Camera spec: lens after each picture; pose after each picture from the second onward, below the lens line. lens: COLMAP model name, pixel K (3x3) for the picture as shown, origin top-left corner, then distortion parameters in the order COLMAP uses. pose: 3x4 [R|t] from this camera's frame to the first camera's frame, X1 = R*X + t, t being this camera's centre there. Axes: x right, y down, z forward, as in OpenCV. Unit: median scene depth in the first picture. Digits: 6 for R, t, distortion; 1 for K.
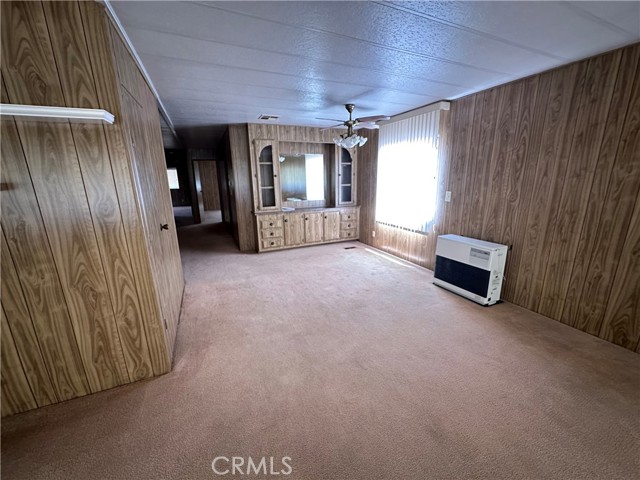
lens RADIAL K [[258.7, 0, 321.5], [0, 258.7, 239.4], [0, 0, 1]] dist [-0.002256, 0.000669]
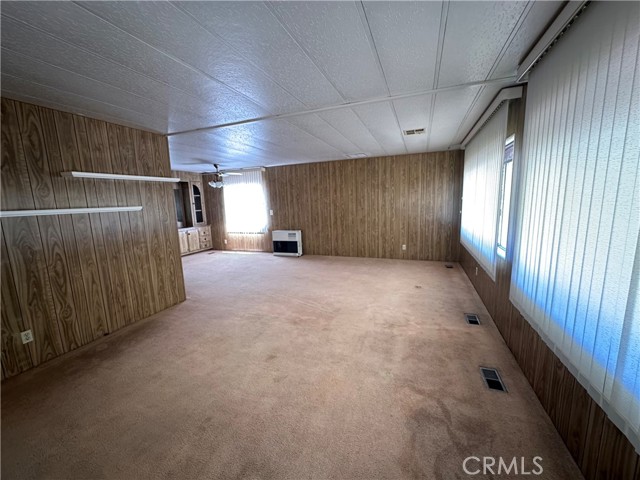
lens RADIAL K [[258.7, 0, 320.1], [0, 258.7, 240.1], [0, 0, 1]] dist [-0.002256, 0.000669]
pose [[0.716349, -0.116234, 0.687993, -0.651200], [0.188747, 0.981546, -0.030697, 0.178205], [-0.671729, 0.151846, 0.725068, -0.678719]]
